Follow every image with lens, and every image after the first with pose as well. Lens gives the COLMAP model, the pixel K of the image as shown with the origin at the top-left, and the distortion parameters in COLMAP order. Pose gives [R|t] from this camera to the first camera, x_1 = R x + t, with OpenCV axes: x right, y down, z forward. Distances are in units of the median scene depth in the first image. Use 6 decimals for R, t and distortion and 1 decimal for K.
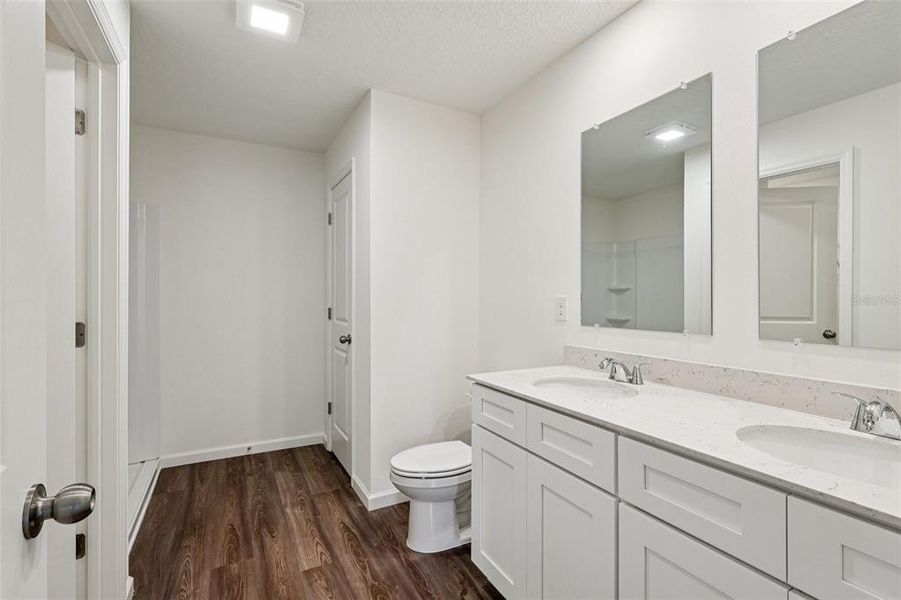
lens RADIAL K [[435.1, 0, 452.4], [0, 435.1, 299.3], [0, 0, 1]] dist [0.001454, 0.000084]
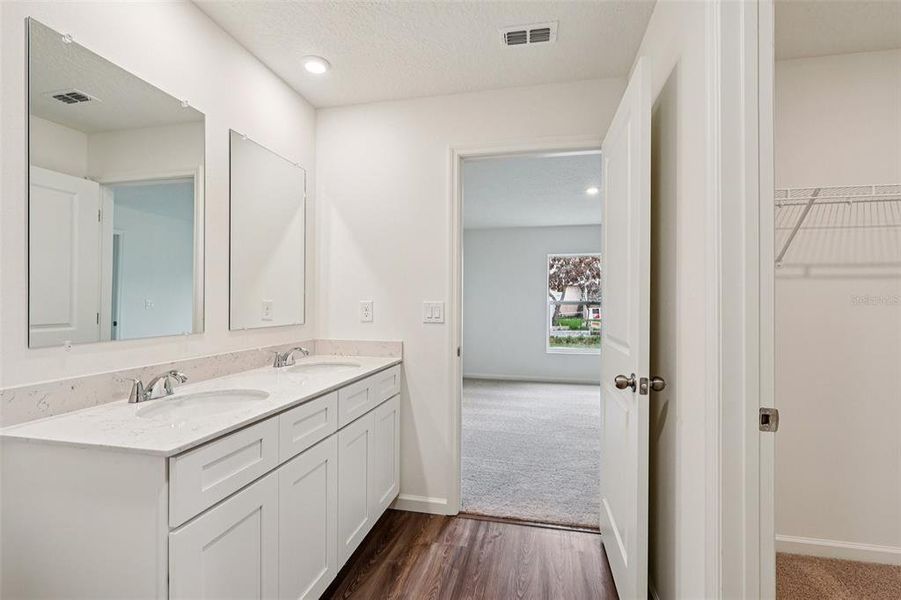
lens RADIAL K [[435.1, 0, 452.8], [0, 435.1, 299.9], [0, 0, 1]] dist [0.001454, 0.000084]
pose [[-0.770920, 0.011429, 0.636829, -0.692220], [0.012048, 0.999922, -0.003359, 0.006184], [-0.636818, 0.005083, -0.770998, 1.474871]]
